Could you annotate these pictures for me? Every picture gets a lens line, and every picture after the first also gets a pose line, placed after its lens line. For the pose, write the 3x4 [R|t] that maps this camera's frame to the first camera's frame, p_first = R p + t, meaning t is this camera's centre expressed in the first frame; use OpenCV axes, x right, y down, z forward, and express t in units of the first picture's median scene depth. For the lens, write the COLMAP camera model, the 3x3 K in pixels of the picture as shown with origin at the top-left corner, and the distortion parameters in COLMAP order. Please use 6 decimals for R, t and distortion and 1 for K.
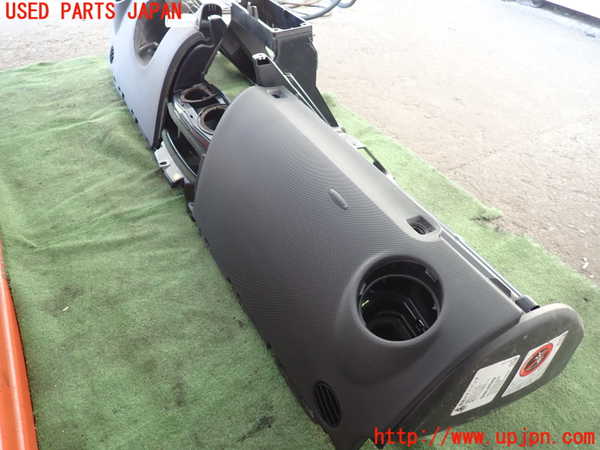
lens RADIAL K [[444.5, 0, 300.0], [0, 444.5, 225.0], [0, 0, 1]] dist [0.008929, 0.003042]
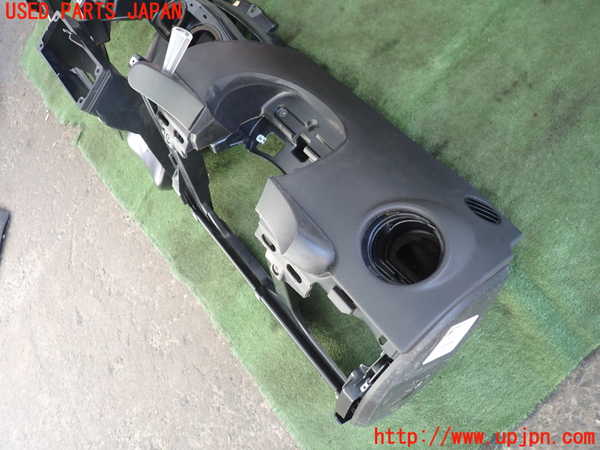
lens RADIAL K [[444.5, 0, 300.0], [0, 444.5, 225.0], [0, 0, 1]] dist [0.008929, 0.003042]
pose [[-0.831616, 0.339691, 0.439347, -0.626800], [0.209821, -0.540293, 0.814898, -1.100460], [0.514189, 0.769866, 0.378042, 0.998797]]
